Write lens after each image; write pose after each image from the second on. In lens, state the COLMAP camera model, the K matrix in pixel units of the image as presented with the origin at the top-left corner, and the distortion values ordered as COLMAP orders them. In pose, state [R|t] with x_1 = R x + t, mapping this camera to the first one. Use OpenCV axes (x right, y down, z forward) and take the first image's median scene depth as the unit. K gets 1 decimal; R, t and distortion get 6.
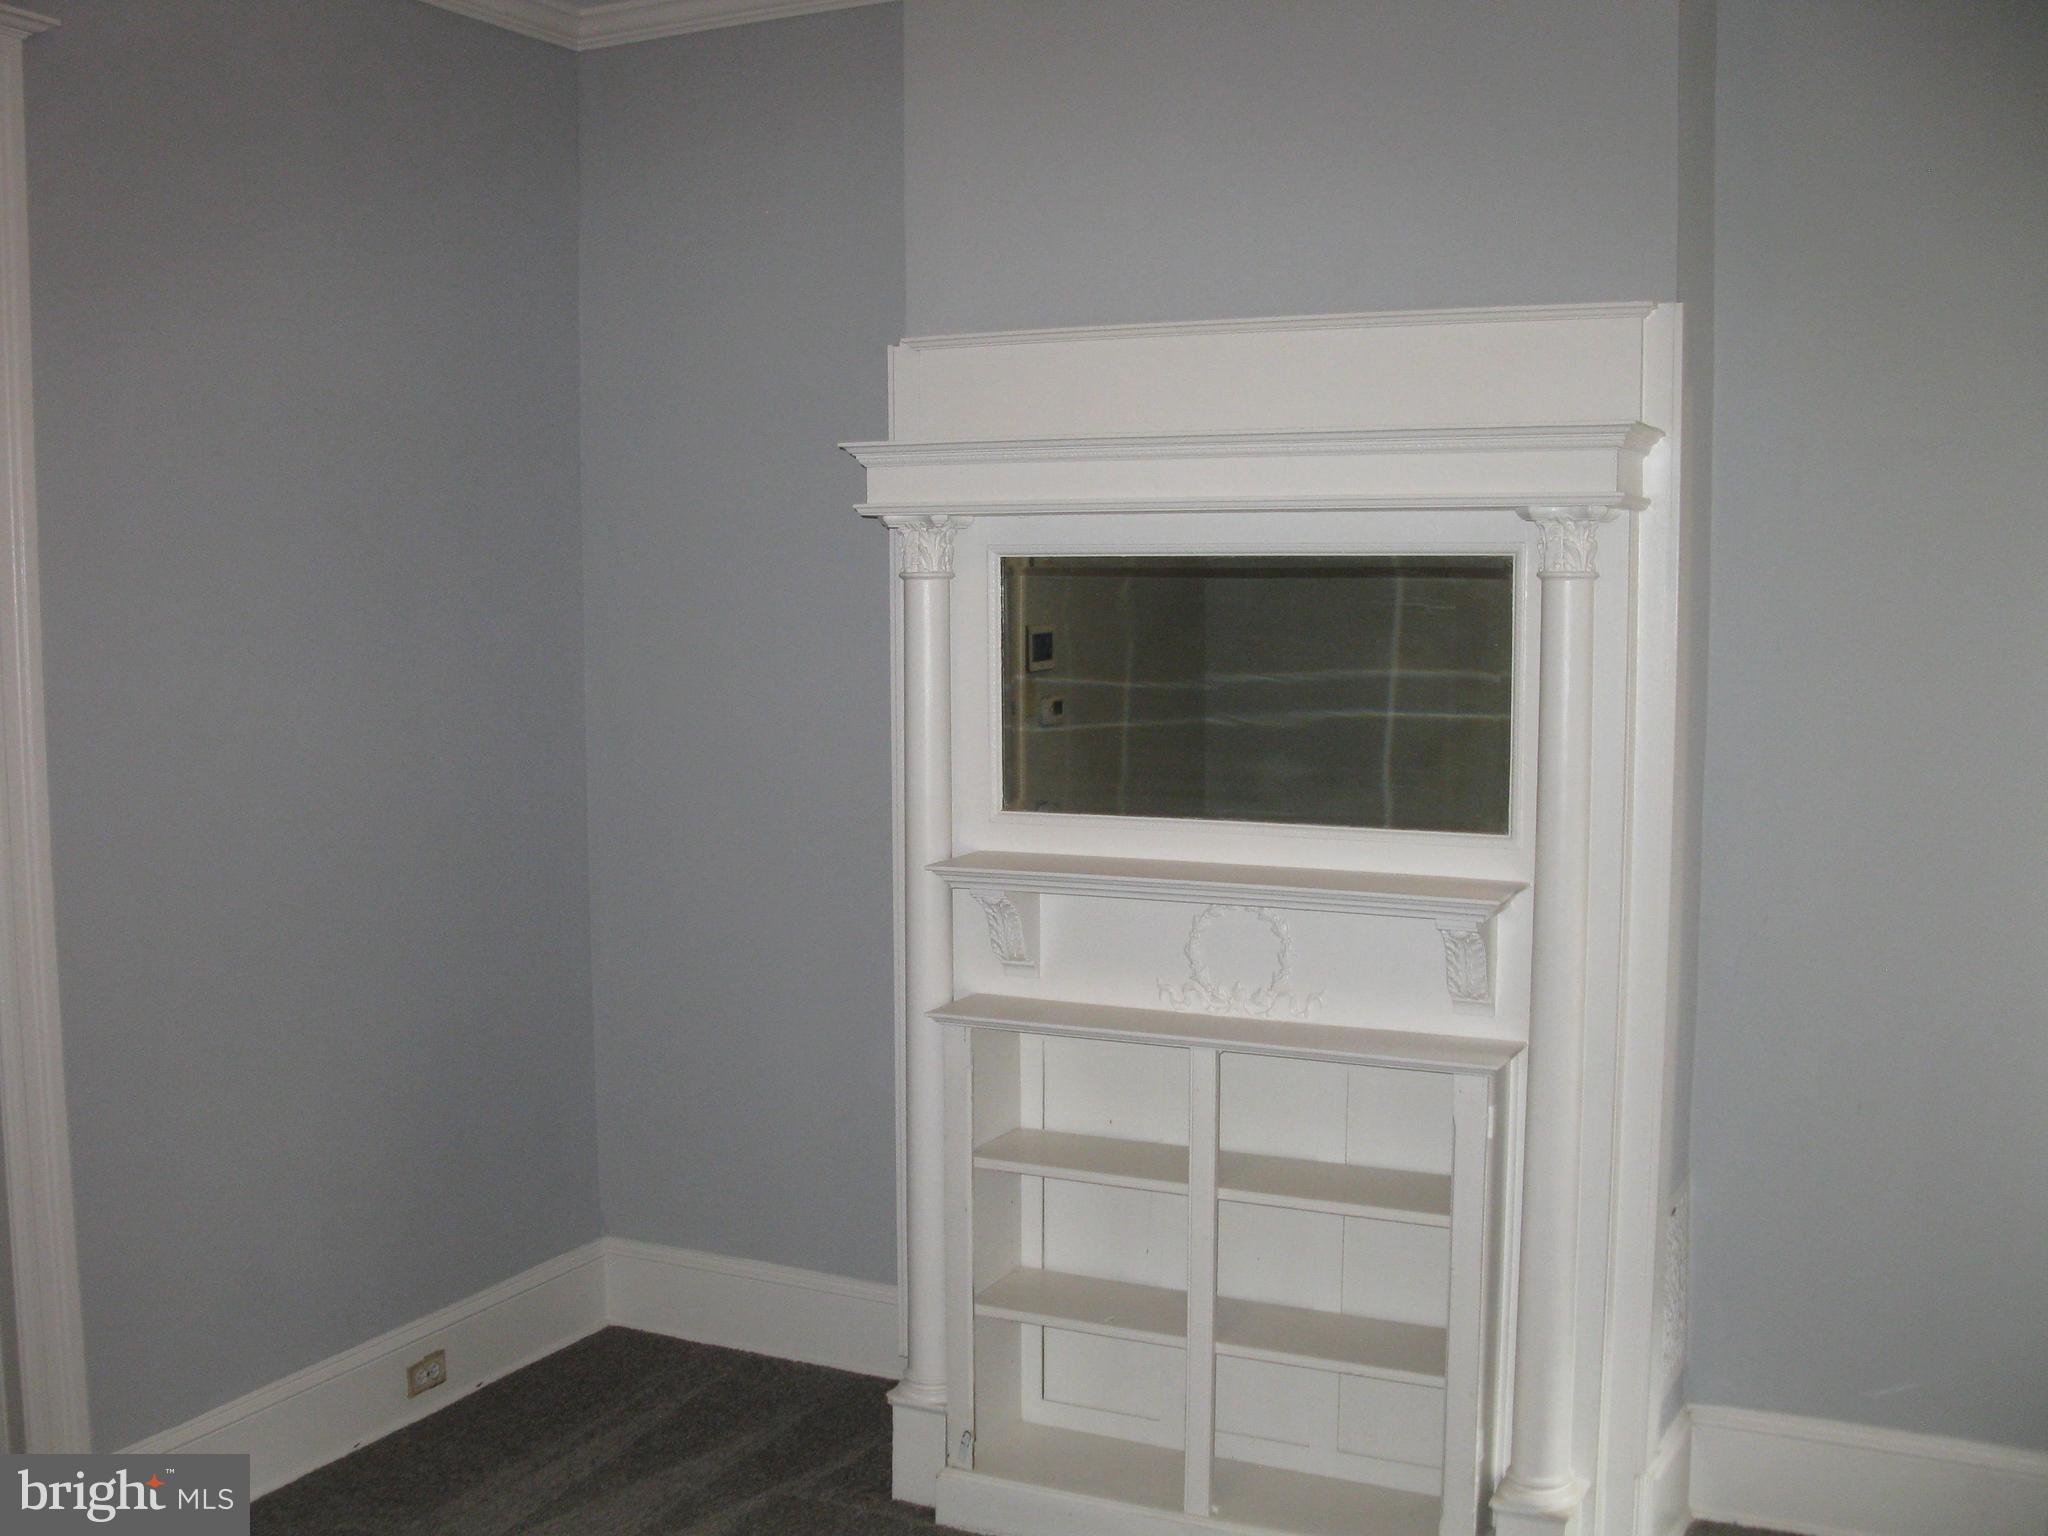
lens RADIAL K [[2154.6, 0, 1021.0], [0, 2154.6, 817.1], [0, 0, 1]] dist [-0.096517, 0.052365]
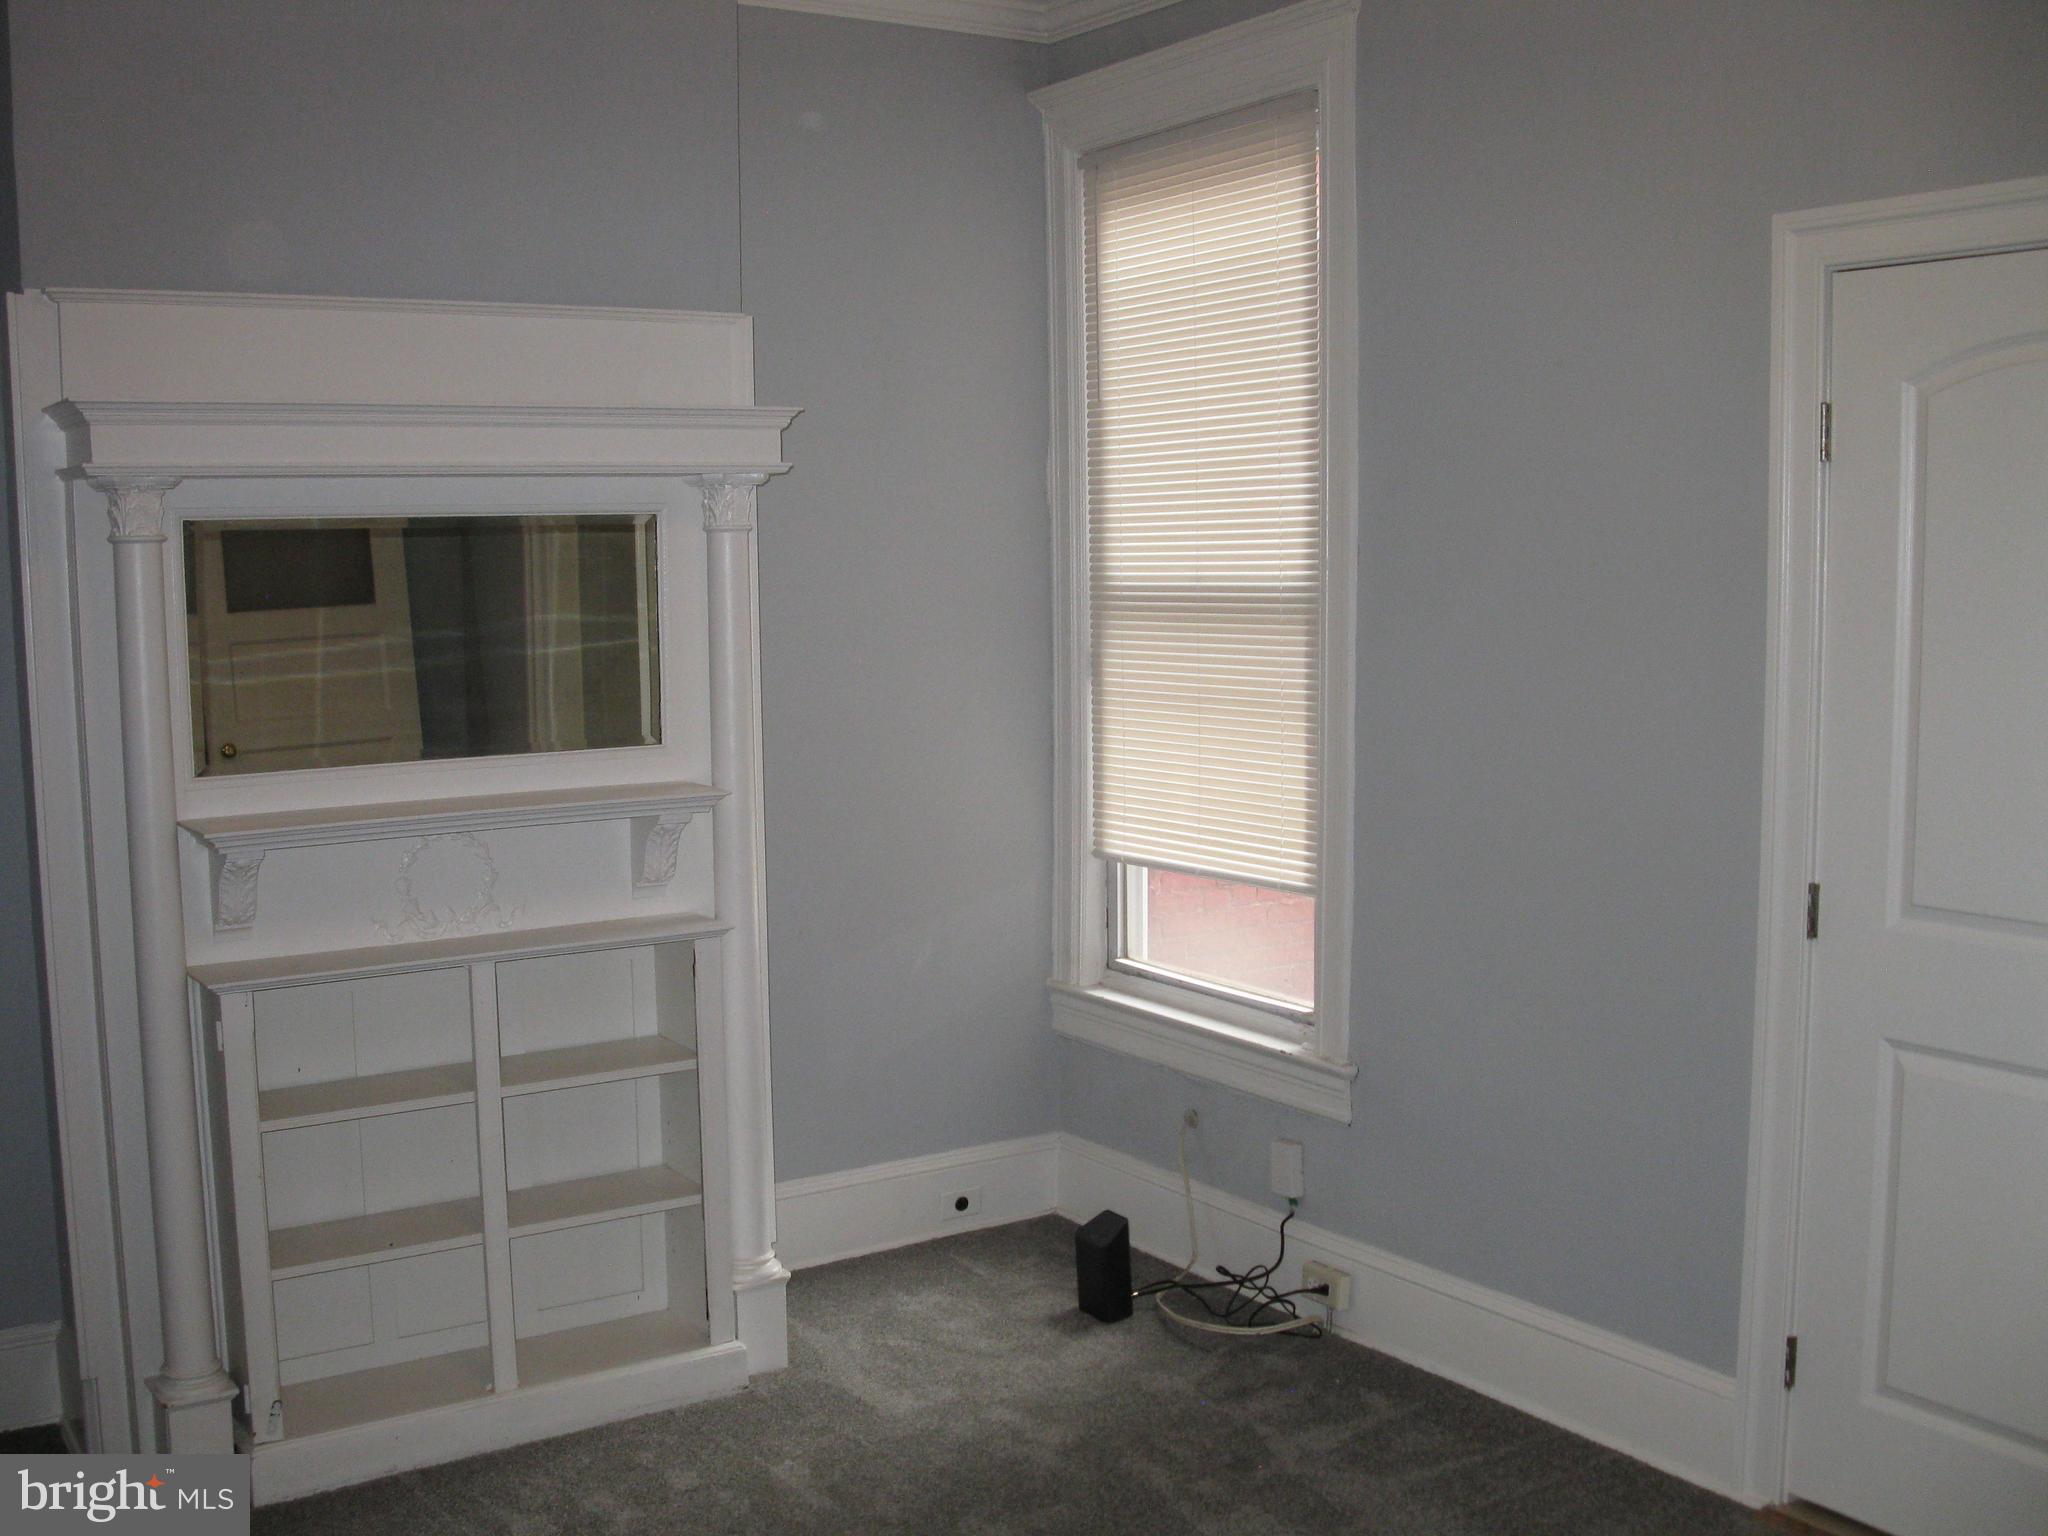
lens RADIAL K [[2177.0, 0, 1024.0], [0, 2177.0, 768.0], [0, 0, 1]] dist [-0.204993, 0.216255]
pose [[0.511028, -0.098730, 0.853875, -0.683418], [0.104190, 0.993172, 0.052481, -0.020490], [-0.853226, 0.062146, 0.517825, 0.189426]]
